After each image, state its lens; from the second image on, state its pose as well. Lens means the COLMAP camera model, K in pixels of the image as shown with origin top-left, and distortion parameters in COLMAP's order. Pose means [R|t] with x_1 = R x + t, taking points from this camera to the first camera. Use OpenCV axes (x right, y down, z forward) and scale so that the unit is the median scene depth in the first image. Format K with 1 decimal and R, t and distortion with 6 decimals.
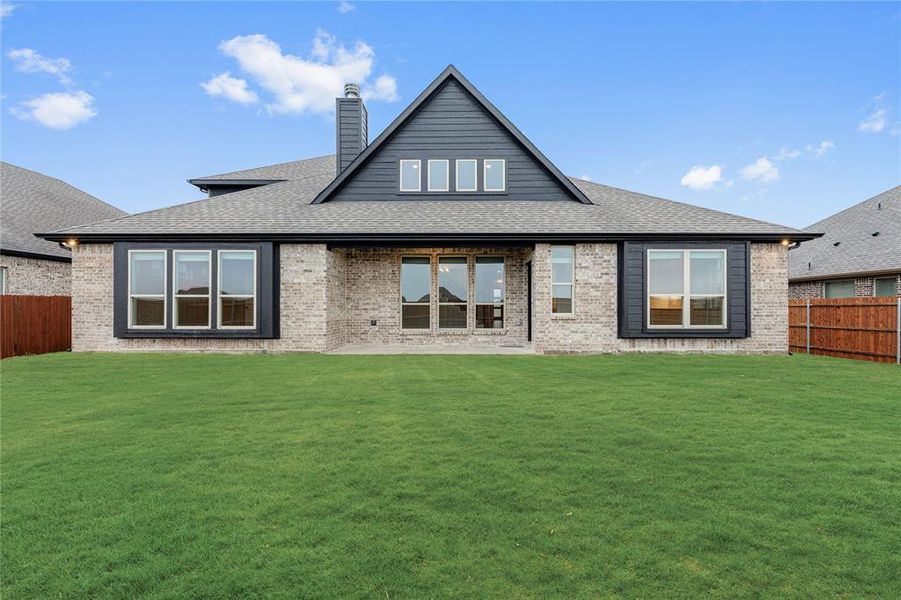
lens RADIAL K [[364.3, 0, 451.0], [0, 364.3, 307.7], [0, 0, 1]] dist [0.002190, 0.000697]
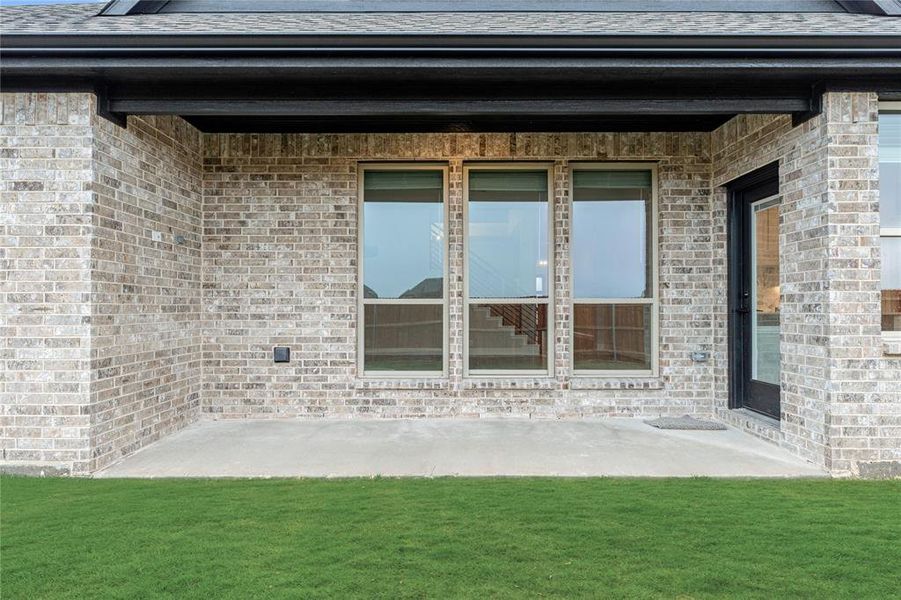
lens RADIAL K [[545.4, 0, 473.8], [0, 545.4, 311.2], [0, 0, 1]] dist [-0.000363, 0.002544]
pose [[0.998670, -0.001097, 0.051540, -0.055831], [0.000857, 0.999989, 0.004663, -0.003206], [-0.051545, -0.004612, 0.998660, 0.472351]]
